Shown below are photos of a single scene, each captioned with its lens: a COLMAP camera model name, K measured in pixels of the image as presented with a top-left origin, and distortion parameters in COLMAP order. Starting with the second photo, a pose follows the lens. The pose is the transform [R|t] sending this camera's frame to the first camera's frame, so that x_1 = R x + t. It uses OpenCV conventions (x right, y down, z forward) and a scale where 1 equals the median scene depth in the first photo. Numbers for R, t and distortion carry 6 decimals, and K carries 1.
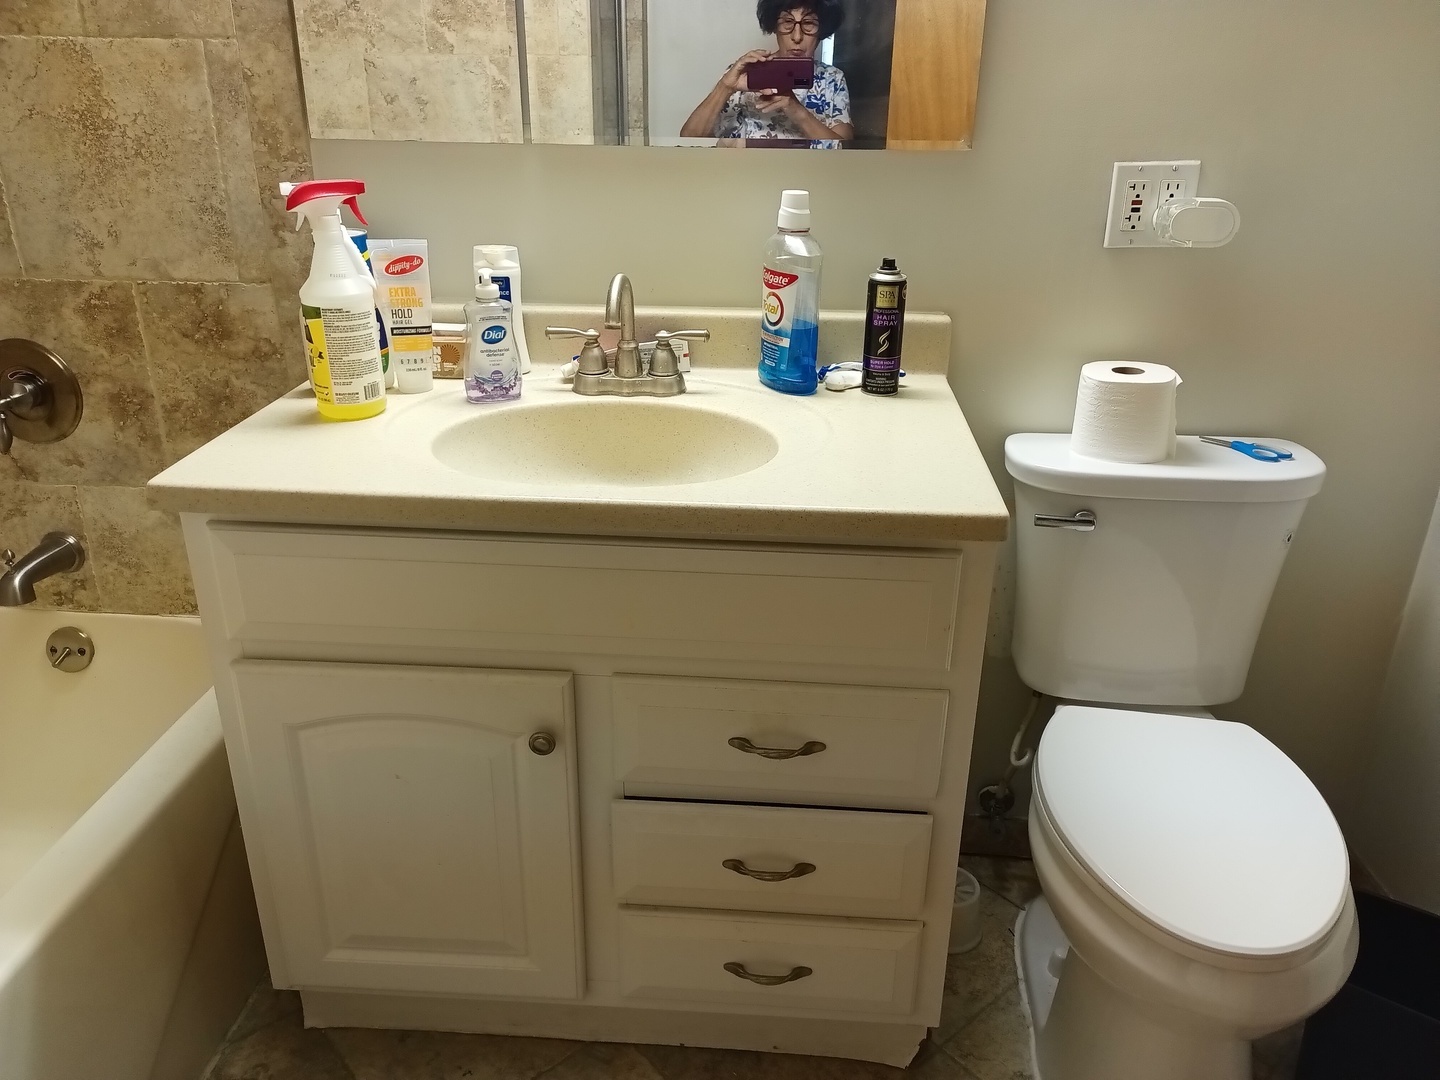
lens RADIAL K [[1078.1, 0, 719.3], [0, 1078.1, 541.0], [0, 0, 1]] dist [0.001263, -0.000715]
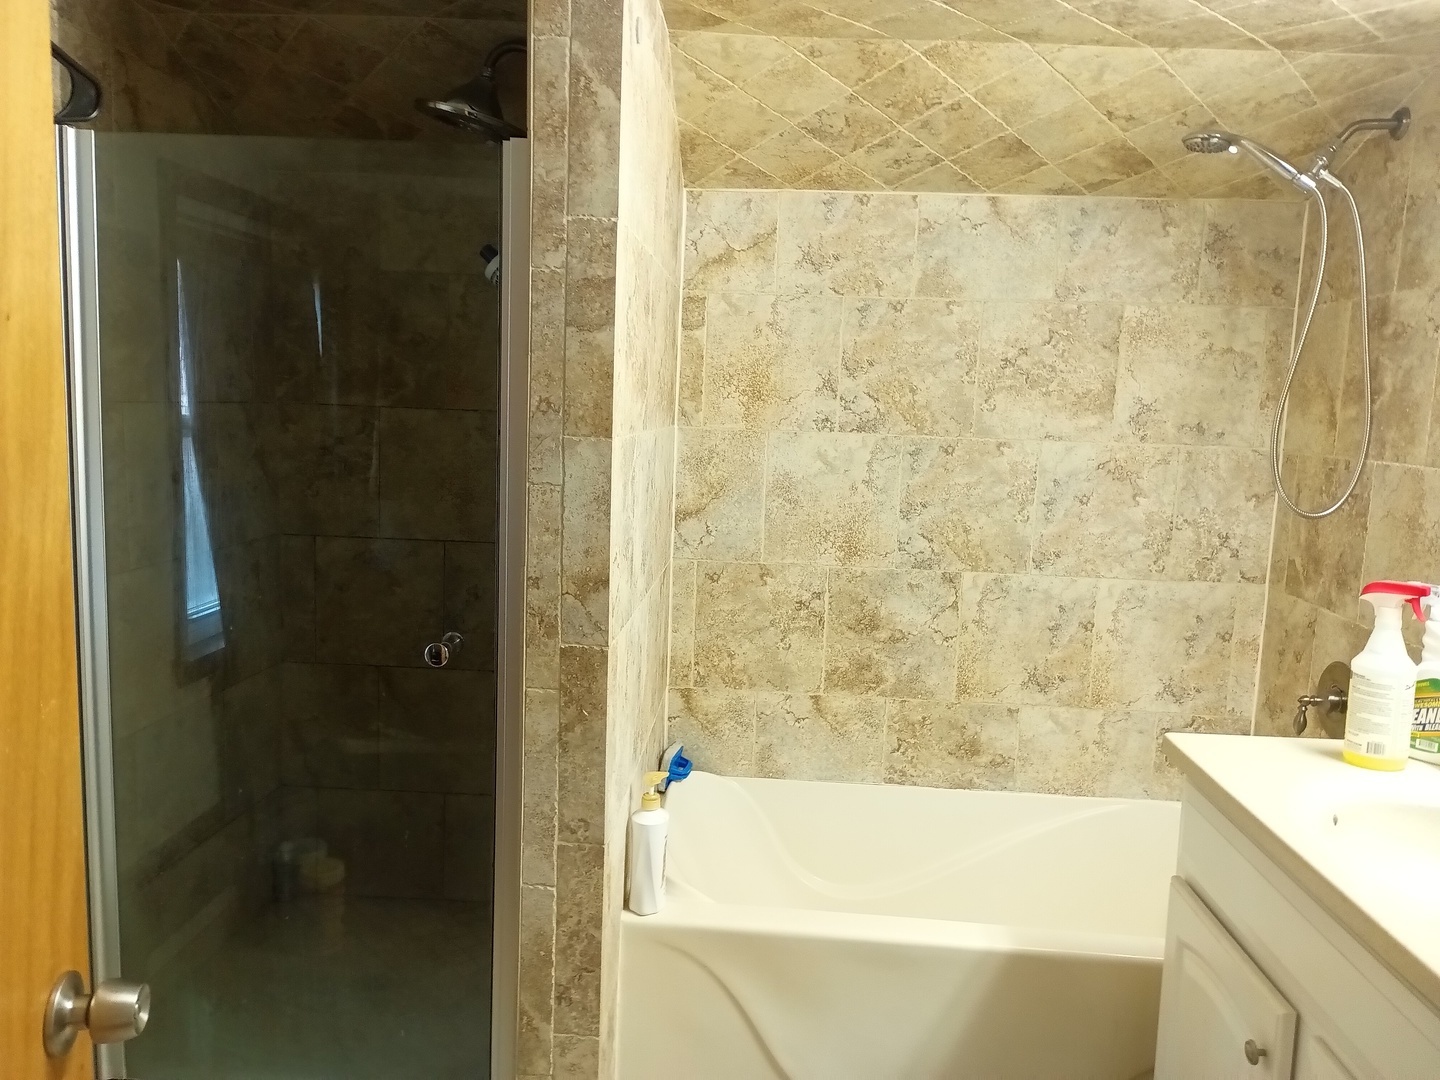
lens RADIAL K [[1078.1, 0, 716.7], [0, 1078.1, 540.1], [0, 0, 1]] dist [0.001263, -0.000715]
pose [[0.008386, 0.112100, -0.993662, 0.755777], [-0.420846, 0.901803, 0.098185, -0.143610], [0.907094, 0.417355, 0.054739, 0.160239]]
